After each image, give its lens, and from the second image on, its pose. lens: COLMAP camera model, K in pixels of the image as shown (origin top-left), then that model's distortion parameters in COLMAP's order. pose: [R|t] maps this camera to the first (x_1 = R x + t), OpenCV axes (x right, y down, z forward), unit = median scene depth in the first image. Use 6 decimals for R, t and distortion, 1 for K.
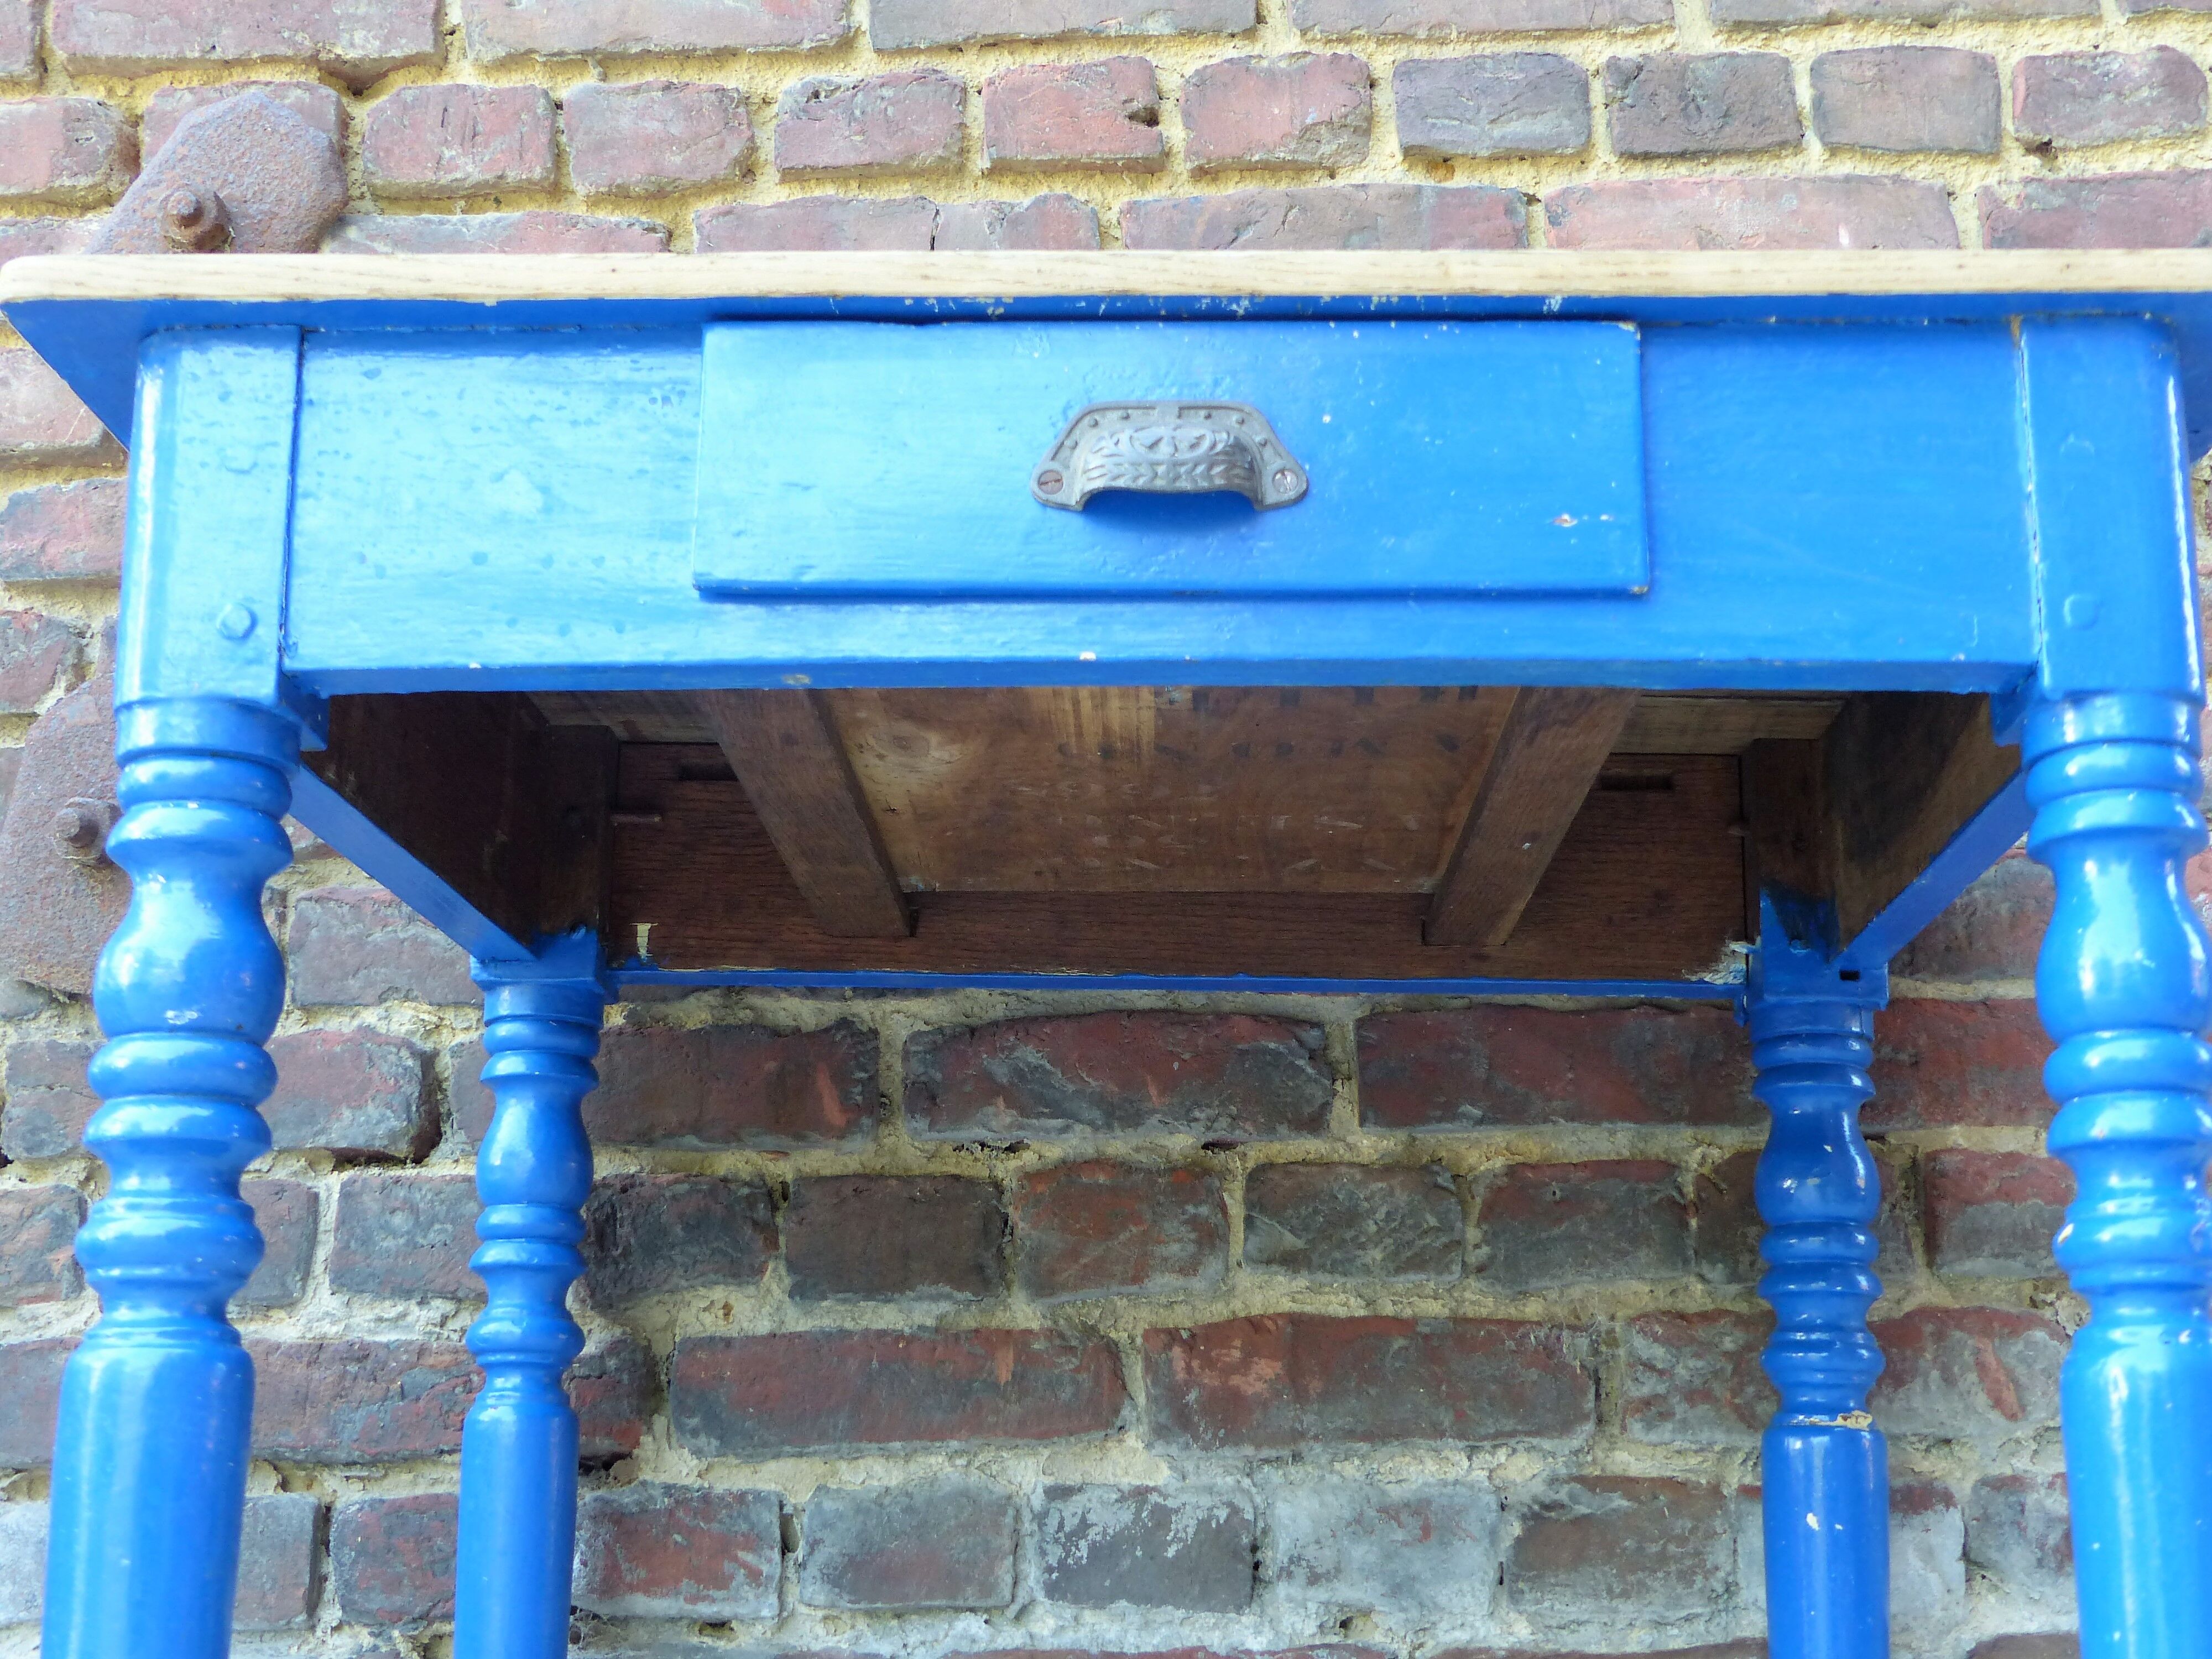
lens RADIAL K [[2819.2, 0, 1124.0], [0, 2819.2, 854.1], [0, 0, 1]] dist [-0.017255, 0.000000]
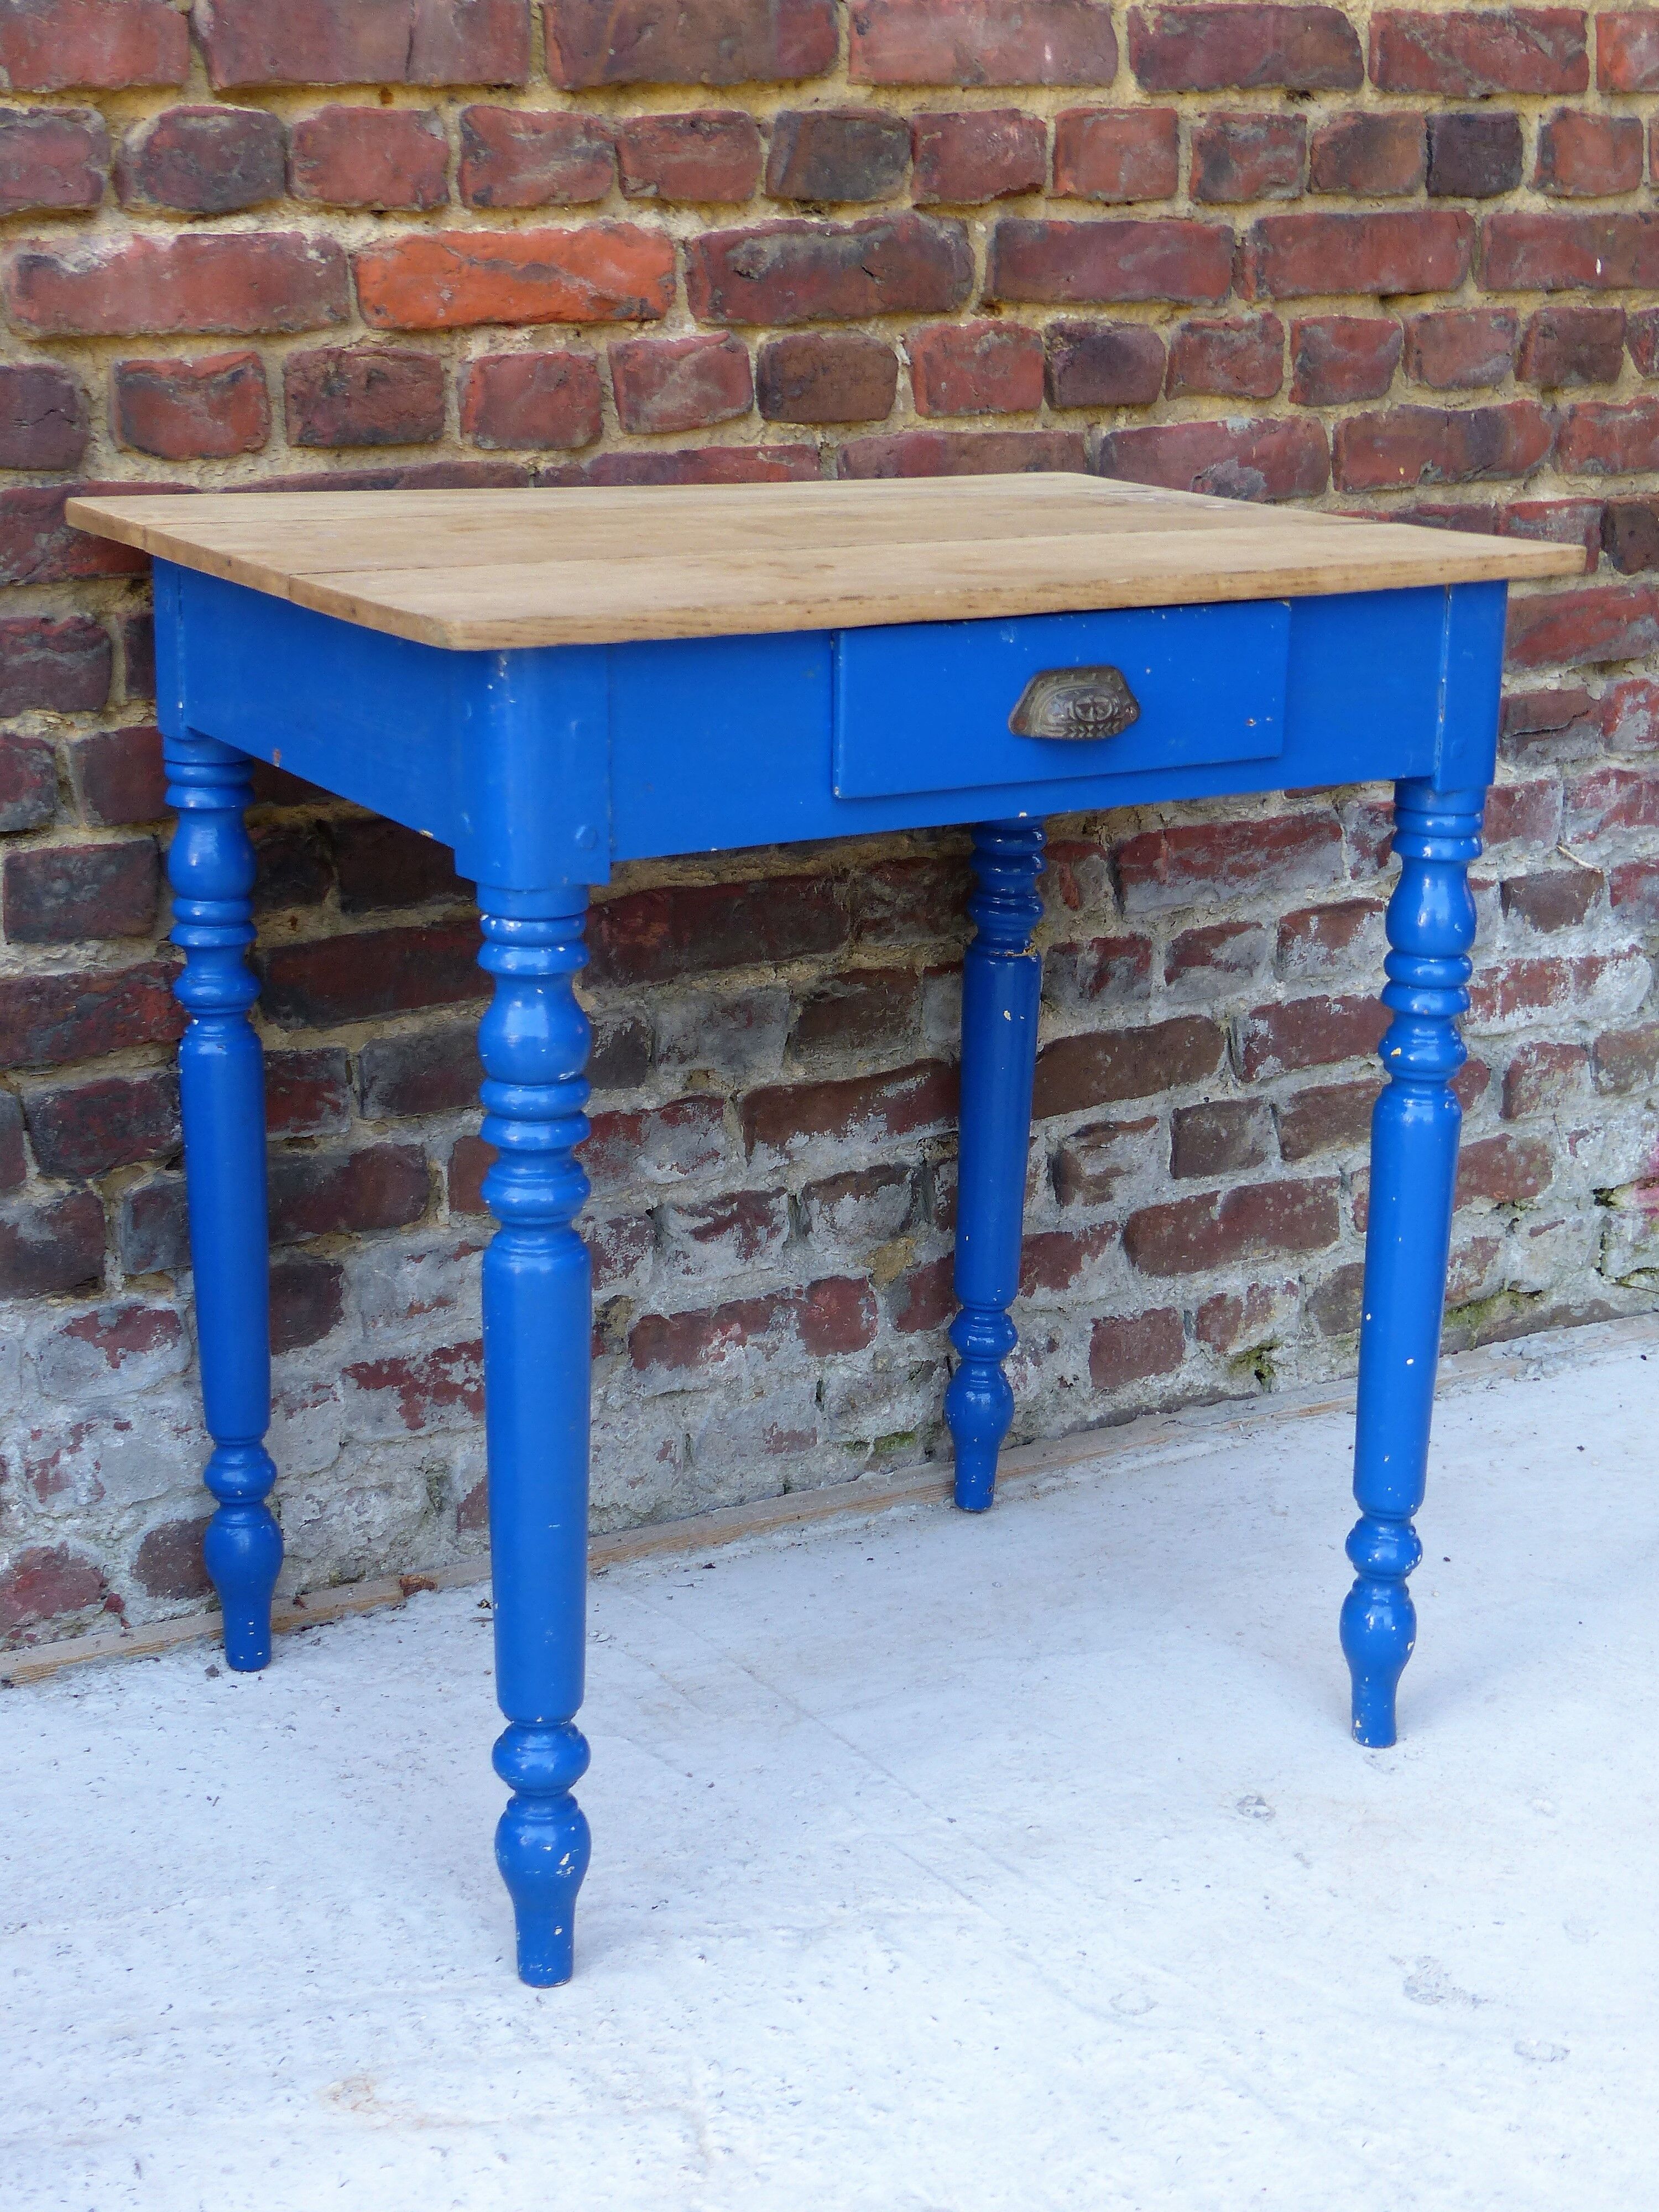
lens RADIAL K [[3403.9, 0, 847.5], [0, 3403.9, 1072.0], [0, 0, 1]] dist [-0.032285, 0.000000]
pose [[0.844694, -0.131476, 0.518851, -0.777806], [-0.141620, 0.879918, 0.453528, -0.555104], [-0.516174, -0.456572, 0.724642, -0.350482]]
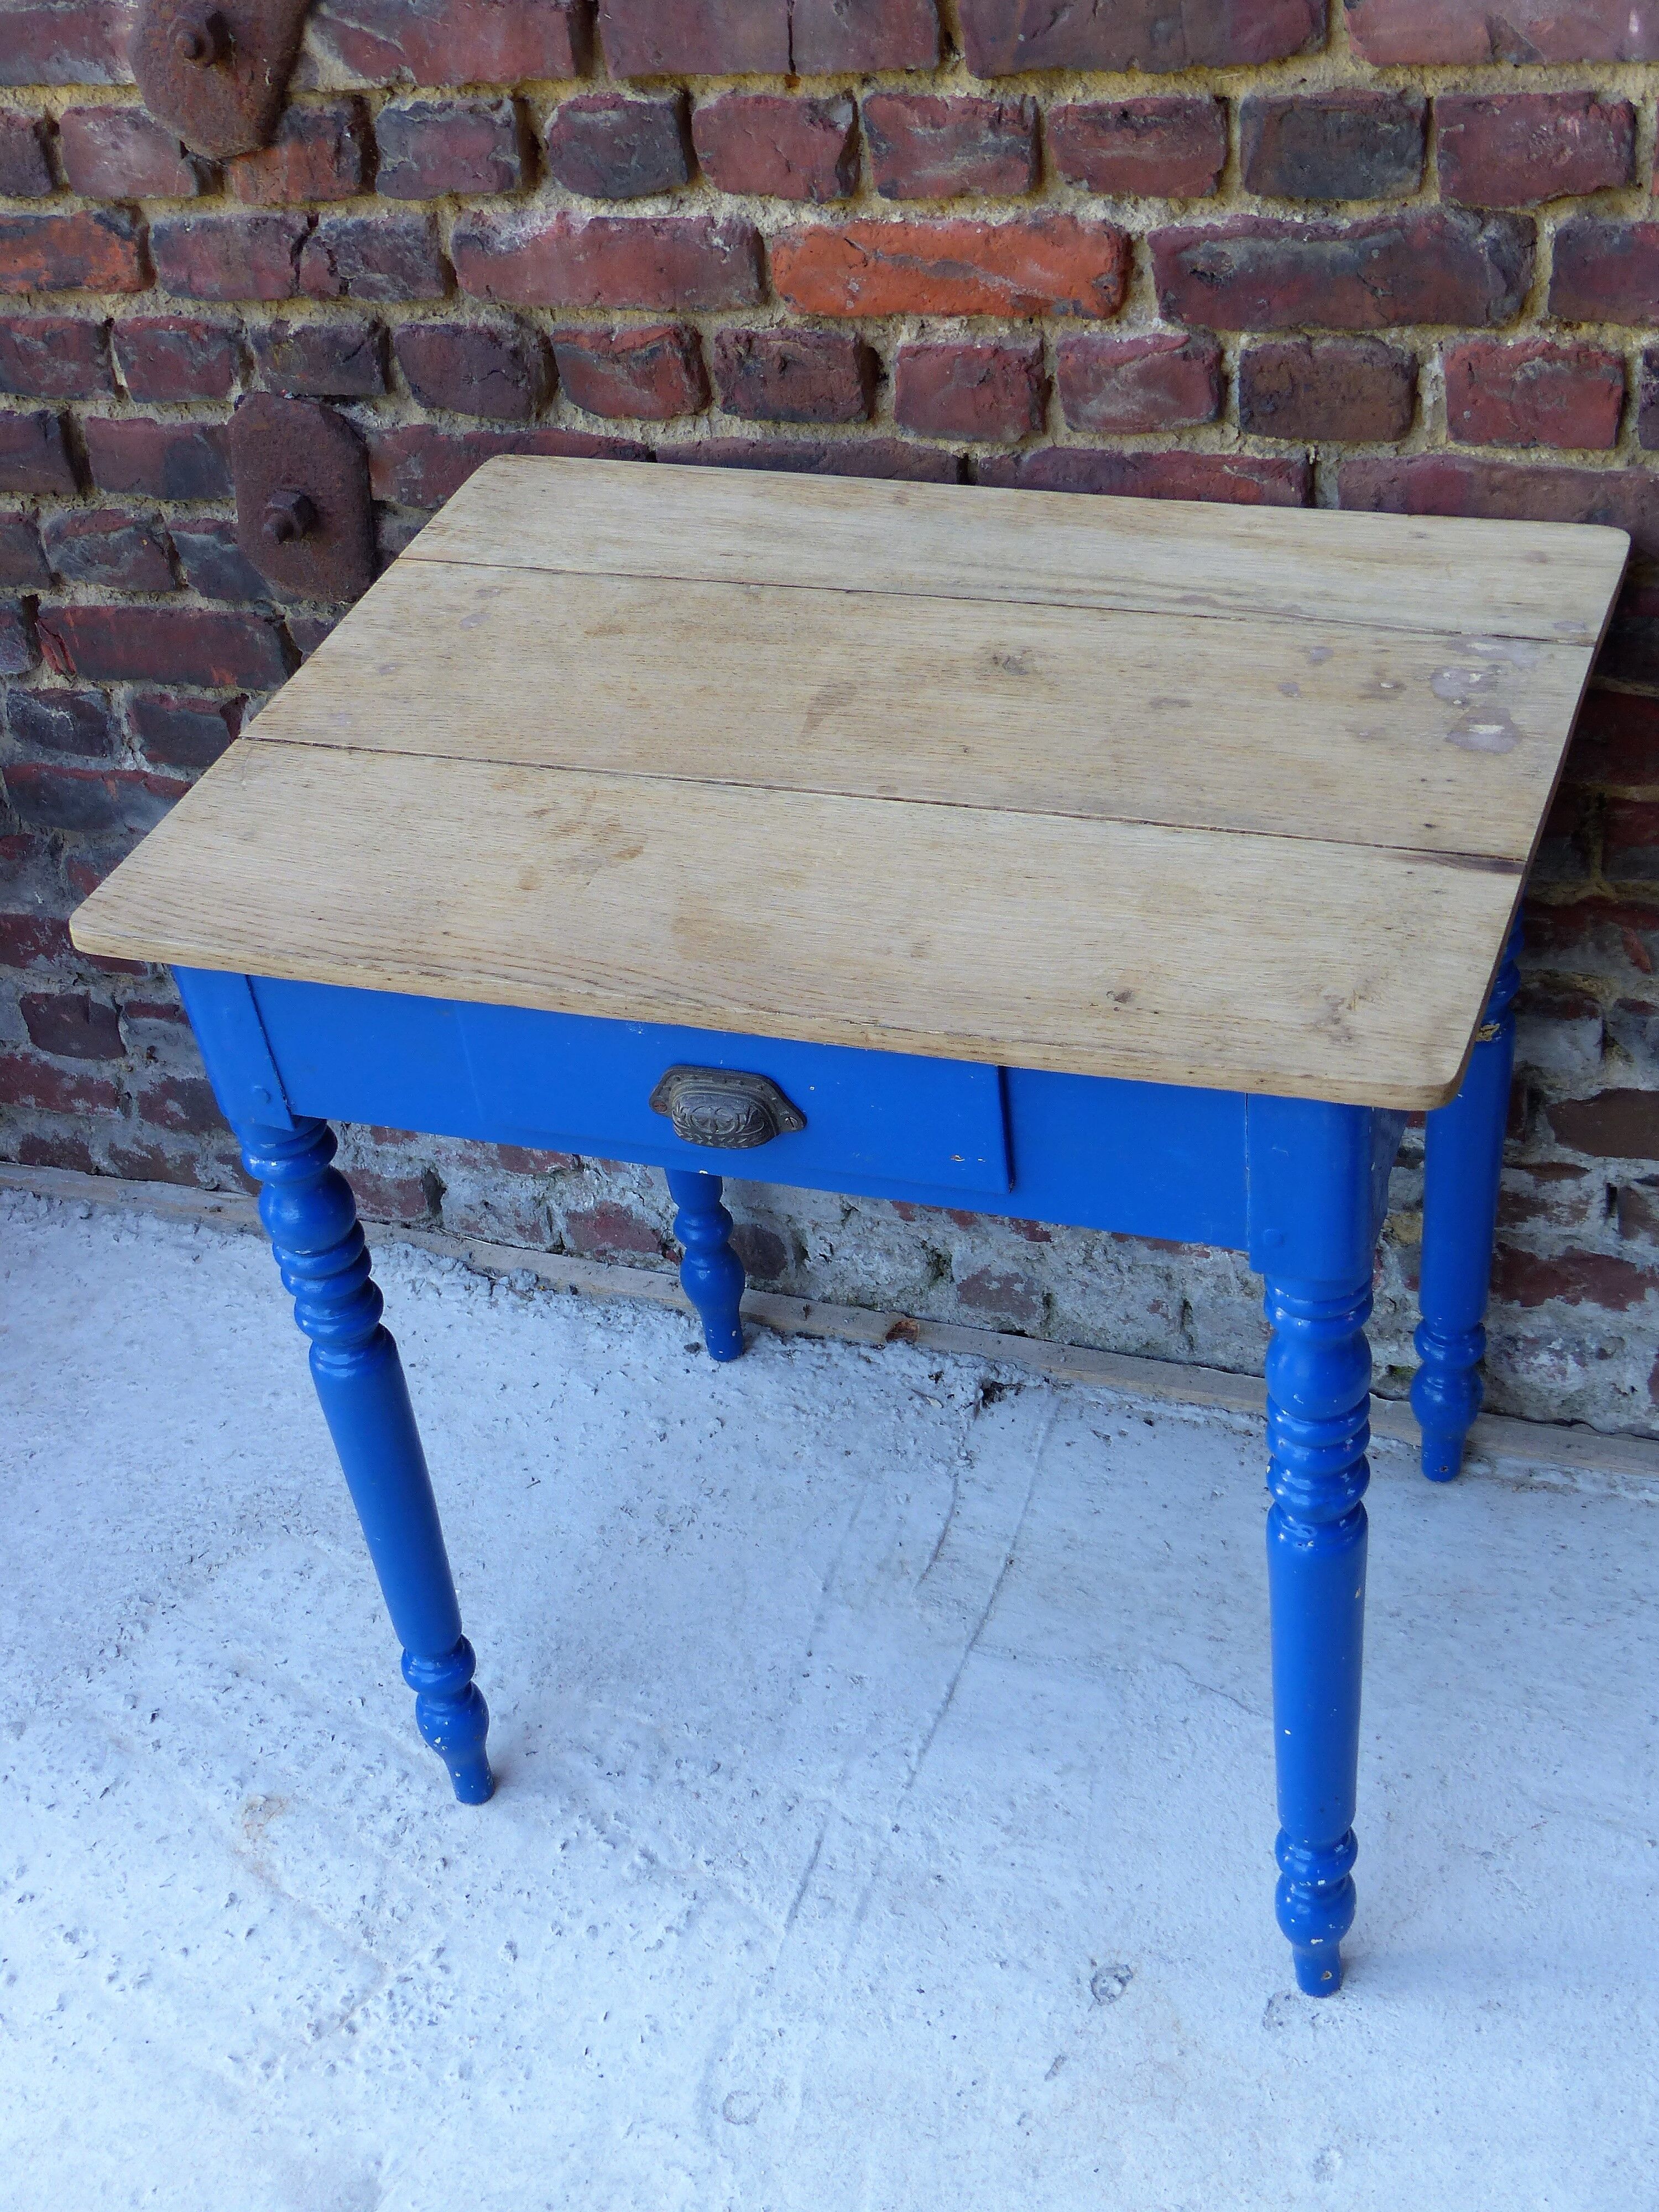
lens RADIAL K [[2819.2, 0, 840.2], [0, 2819.2, 1089.4], [0, 0, 1]] dist [-0.017255, 0.000000]
pose [[0.941328, 0.108718, -0.319504, 0.384241], [0.189187, 0.613987, 0.766308, -0.884971], [0.279482, -0.781793, 0.557395, 0.070317]]
